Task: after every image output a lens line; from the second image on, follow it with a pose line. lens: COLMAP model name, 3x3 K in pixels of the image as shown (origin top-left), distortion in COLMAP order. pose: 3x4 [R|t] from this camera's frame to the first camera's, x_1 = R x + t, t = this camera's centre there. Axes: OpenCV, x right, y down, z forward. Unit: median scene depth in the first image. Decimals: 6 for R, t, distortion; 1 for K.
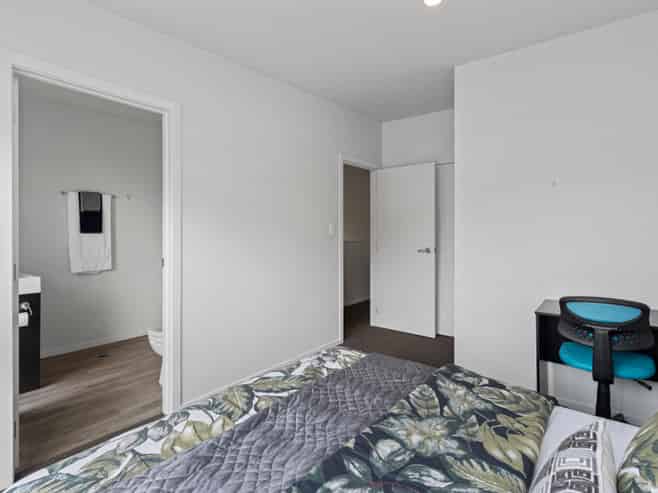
lens RADIAL K [[353.4, 0, 329.6], [0, 353.4, 230.0], [0, 0, 1]] dist [0.001035, 0.001654]
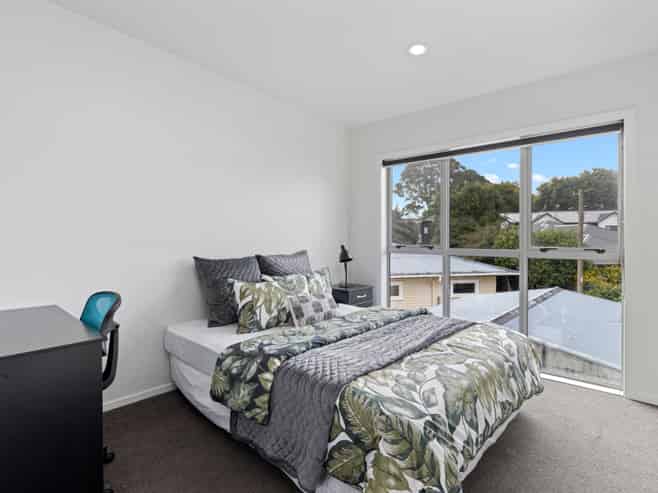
lens RADIAL K [[357.2, 0, 329.0], [0, 357.2, 246.5], [0, 0, 1]] dist [-0.000097, -0.000018]
pose [[-0.995893, 0.004678, 0.090413, 0.099274], [0.007428, 0.999519, 0.030102, 0.034835], [-0.090228, 0.030650, -0.995449, 1.888953]]
